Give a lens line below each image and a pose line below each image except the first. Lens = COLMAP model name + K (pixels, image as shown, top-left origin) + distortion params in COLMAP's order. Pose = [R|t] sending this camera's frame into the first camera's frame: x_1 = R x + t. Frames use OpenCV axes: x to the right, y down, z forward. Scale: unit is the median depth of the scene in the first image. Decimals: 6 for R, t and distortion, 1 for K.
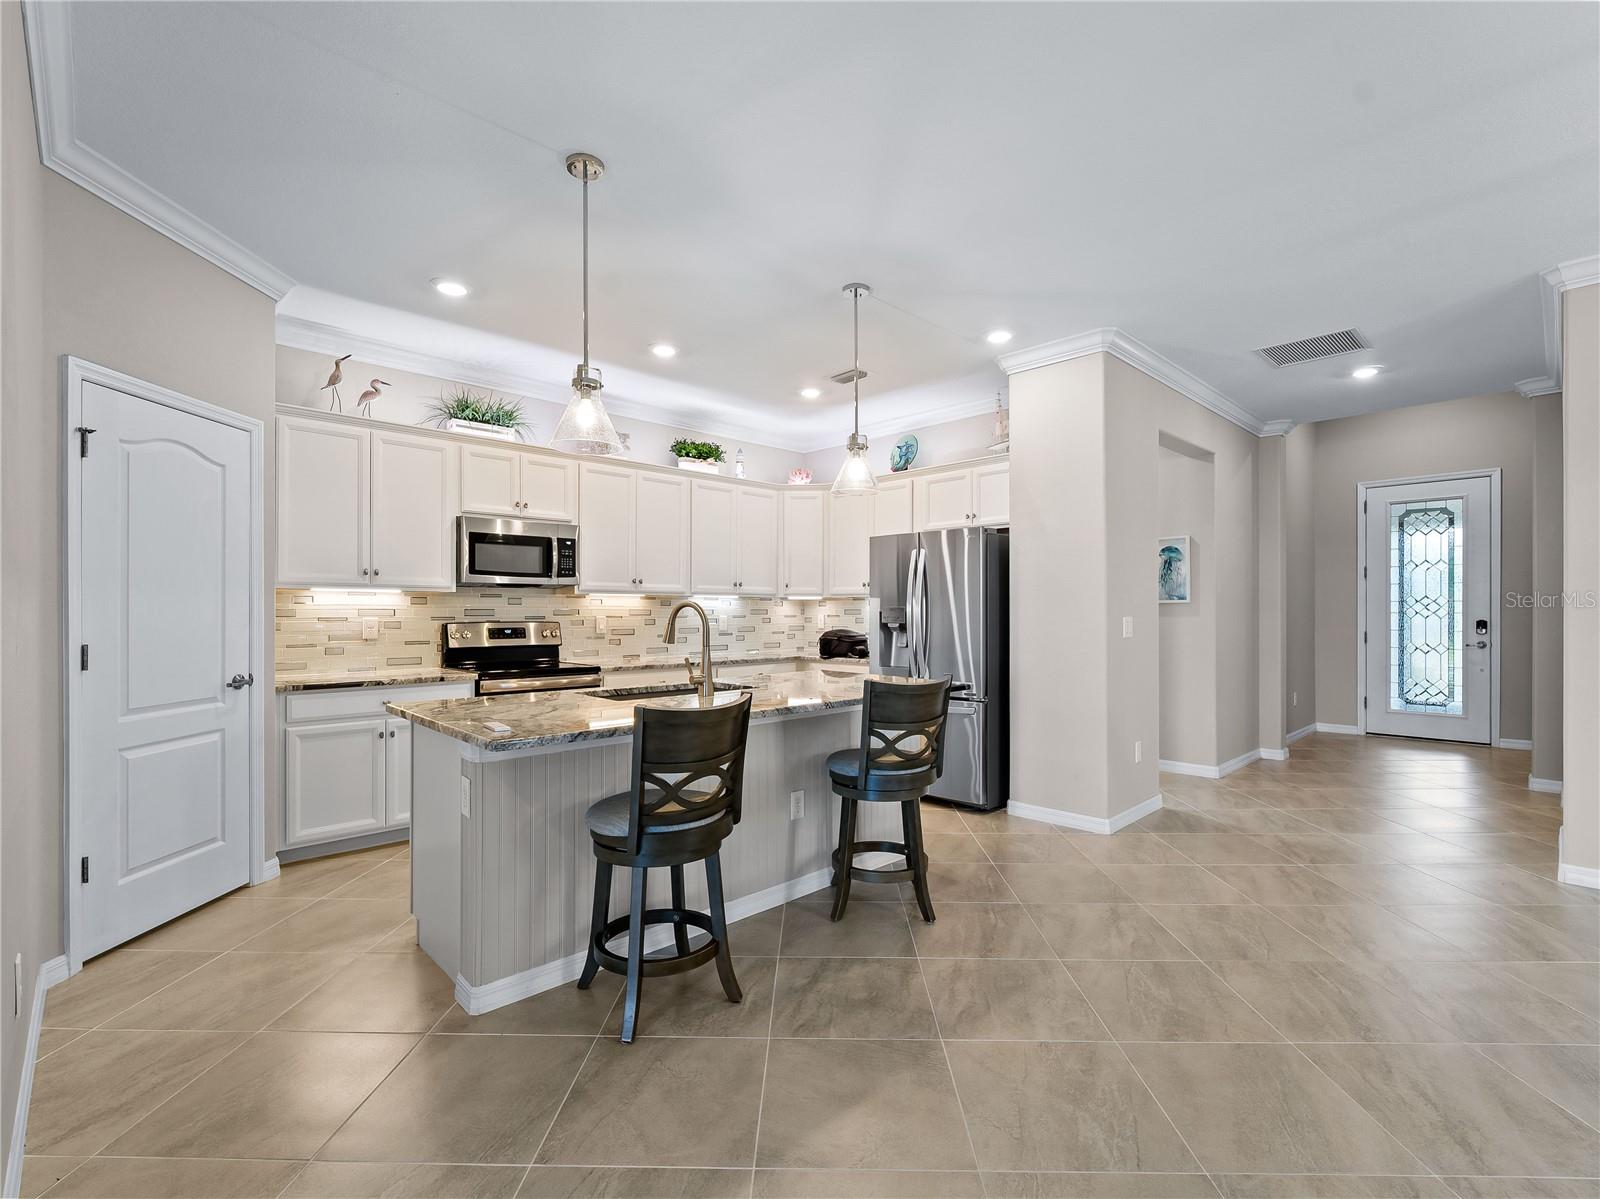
lens RADIAL K [[736.5, 0, 807.0], [0, 736.5, 614.9], [0, 0, 1]] dist [-0.003806, 0.000186]
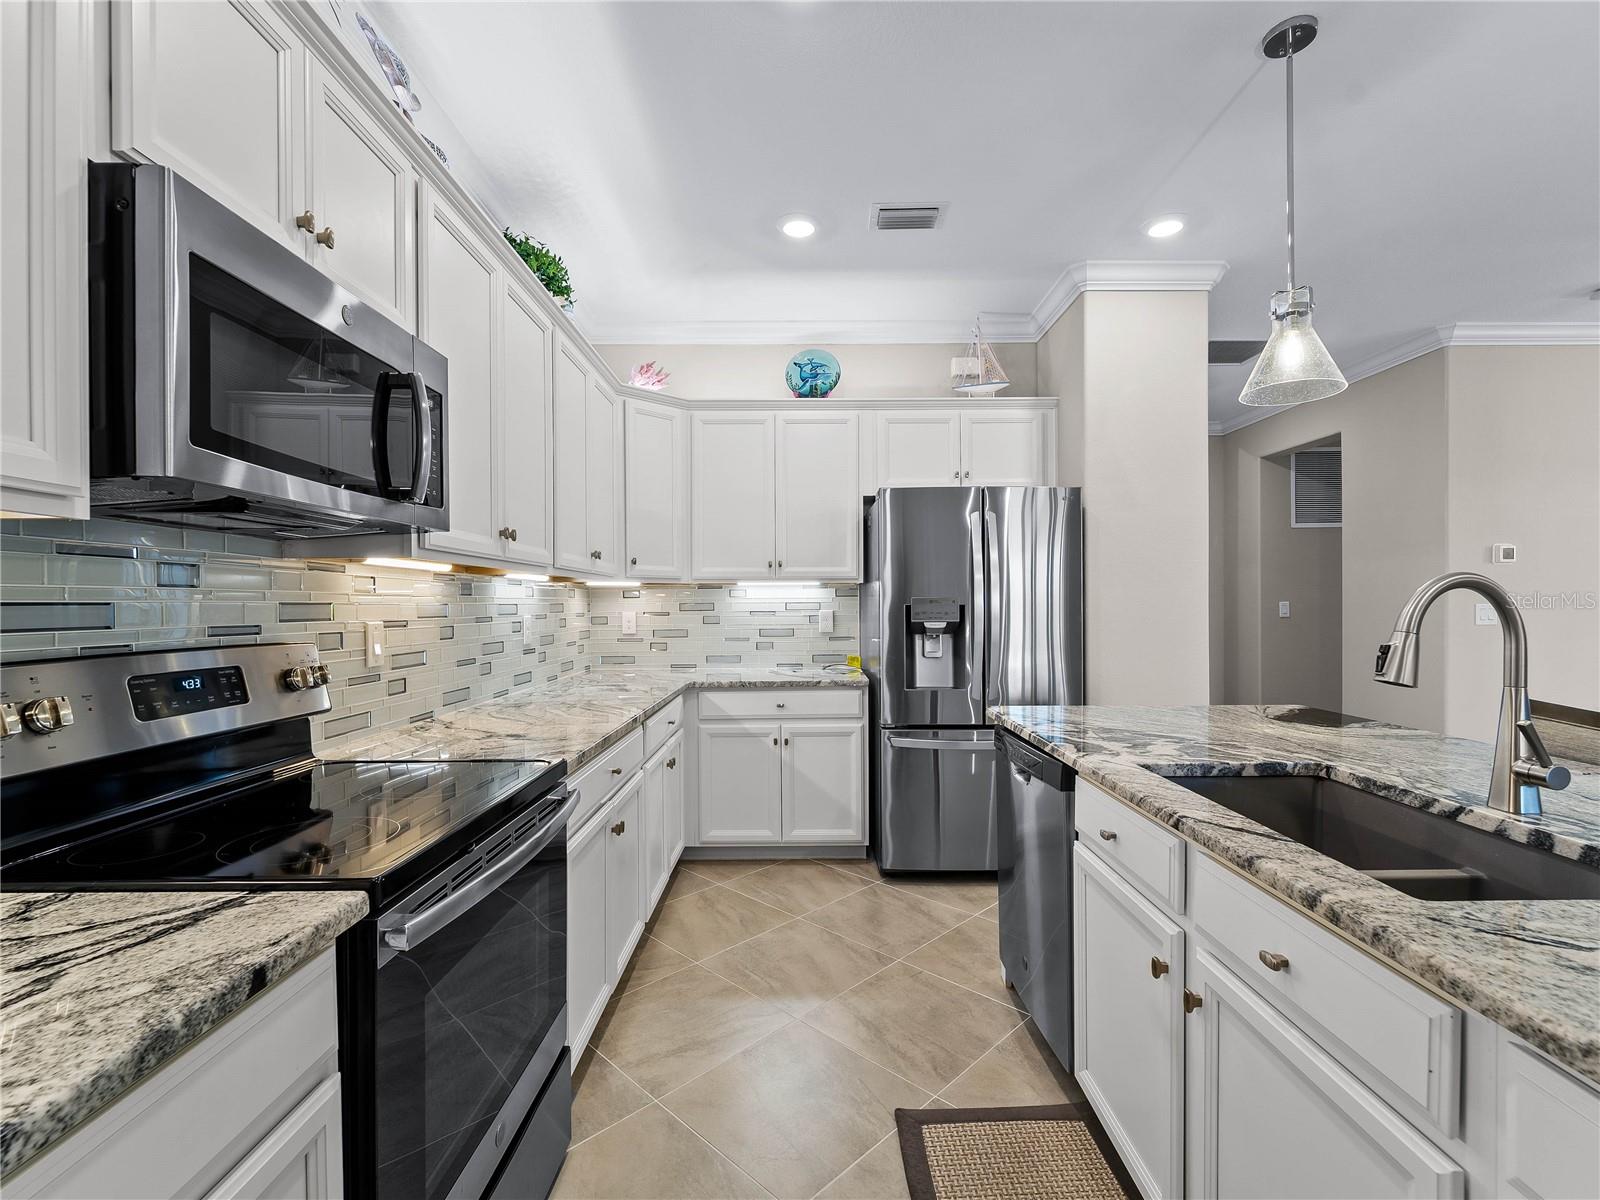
lens RADIAL K [[736.5, 0, 811.3], [0, 736.5, 608.0], [0, 0, 1]] dist [-0.003806, 0.000186]
pose [[0.688332, -0.007533, 0.725356, -0.394027], [0.011726, 0.999931, -0.000743, -0.002297], [-0.725301, 0.009017, 0.688373, 0.572880]]
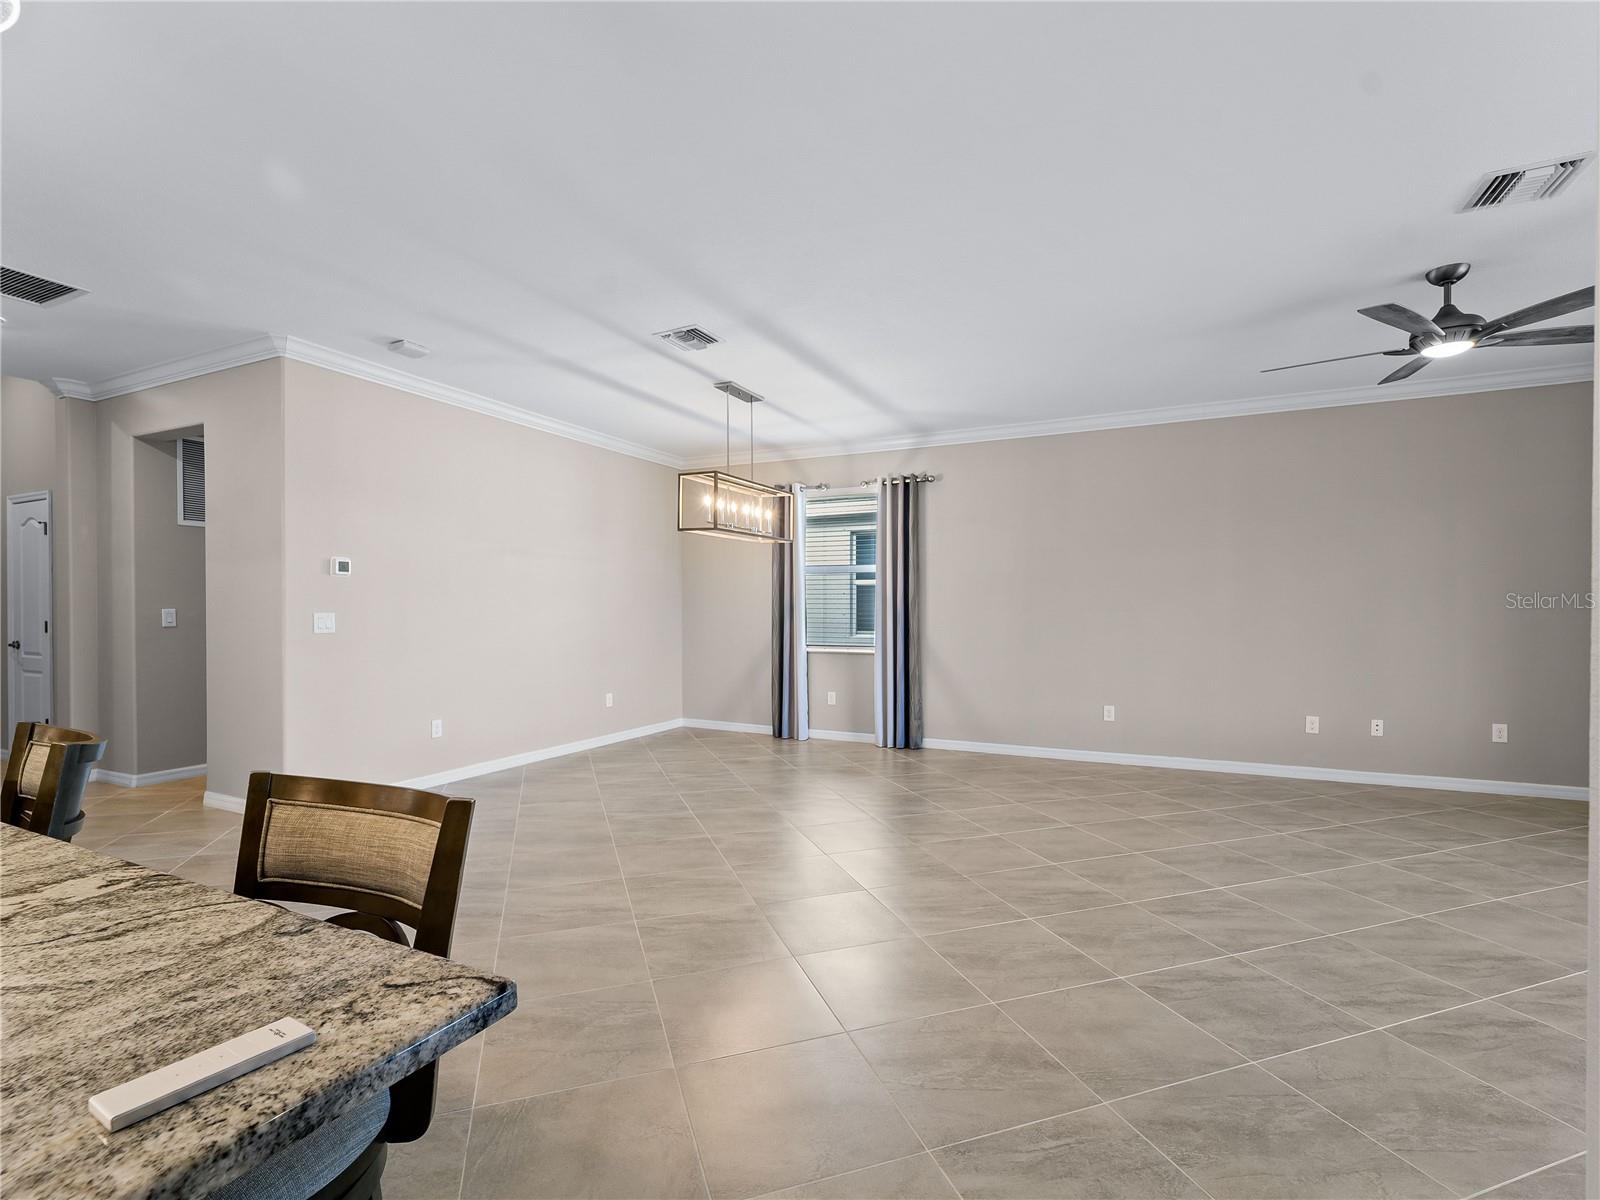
lens RADIAL K [[736.5, 0, 815.1], [0, 736.5, 608.8], [0, 0, 1]] dist [-0.003806, 0.000186]
pose [[-0.343904, 0.001842, 0.939003, -0.294745], [0.003597, 0.999993, -0.000645, -0.000334], [-0.938998, 0.003156, -0.343908, 0.352482]]
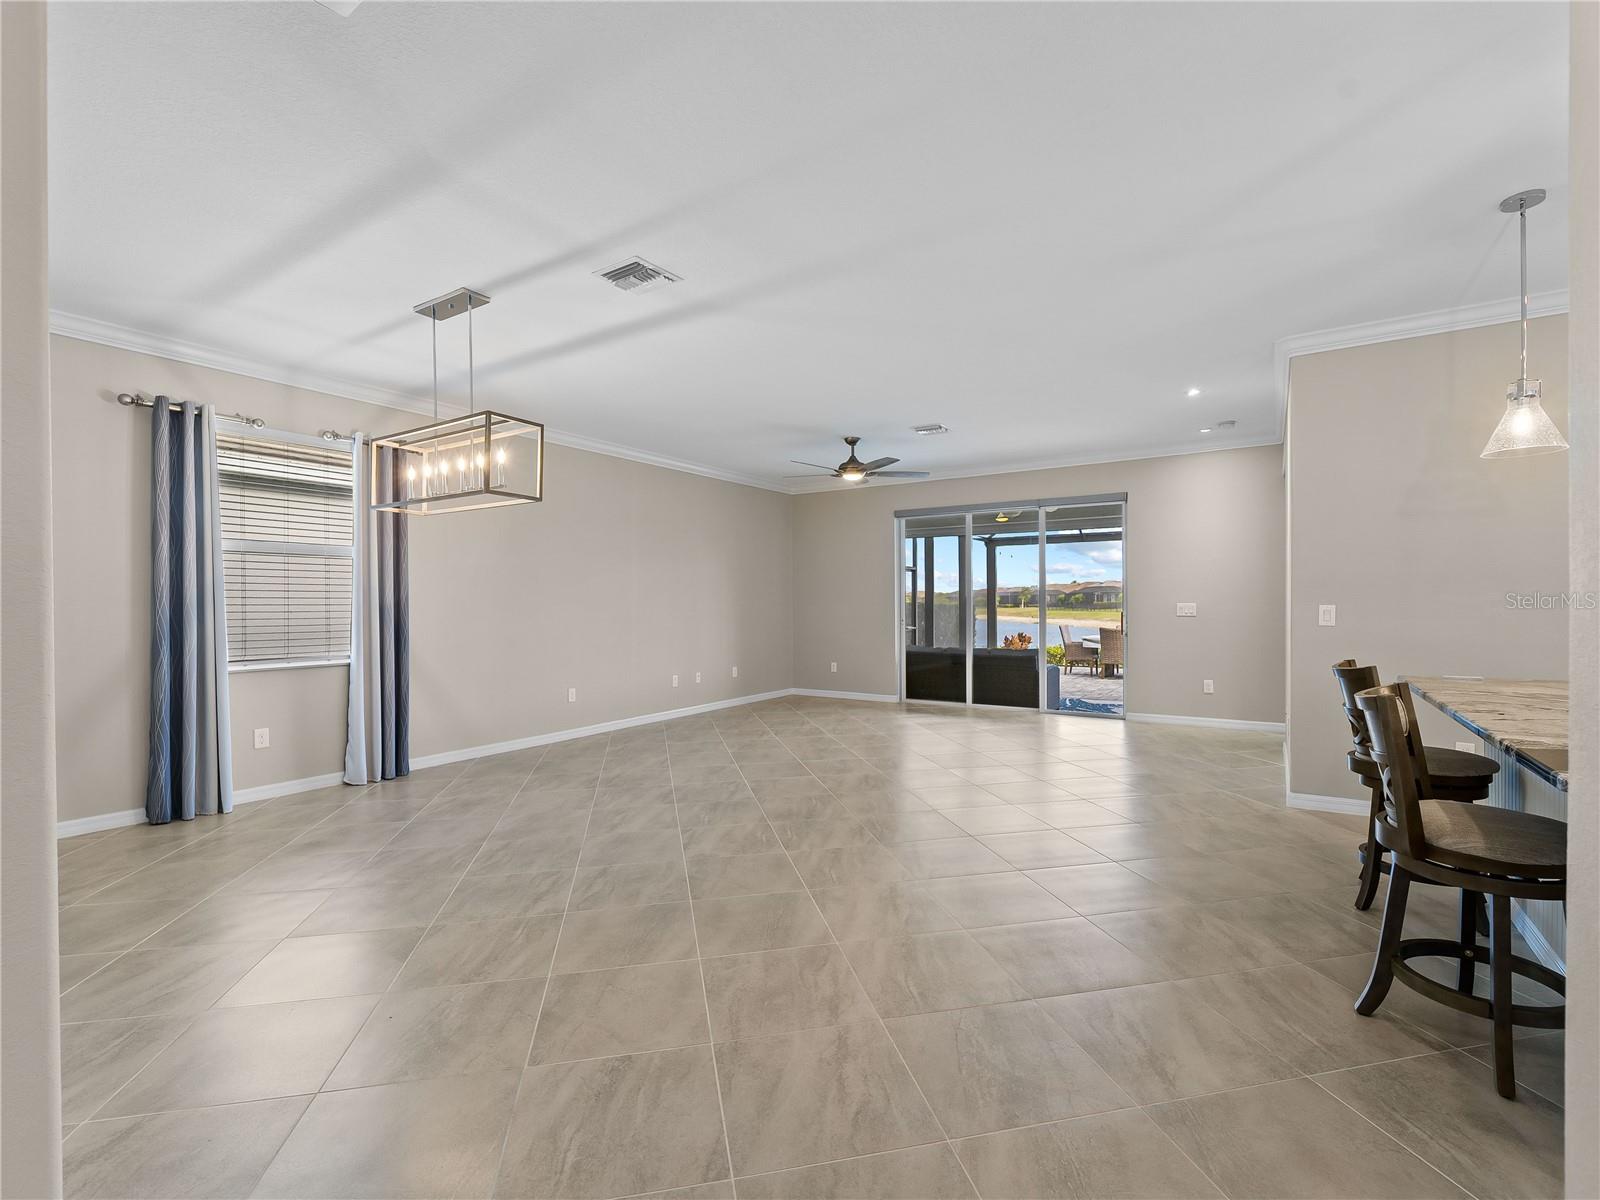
lens RADIAL K [[736.5, 0, 795.3], [0, 736.5, 603.3], [0, 0, 1]] dist [-0.003806, 0.000186]
pose [[-0.975942, 0.005541, -0.217962, 0.485461], [0.004115, 0.999967, 0.006996, -0.007020], [0.217993, 0.005930, -0.975932, 0.867086]]
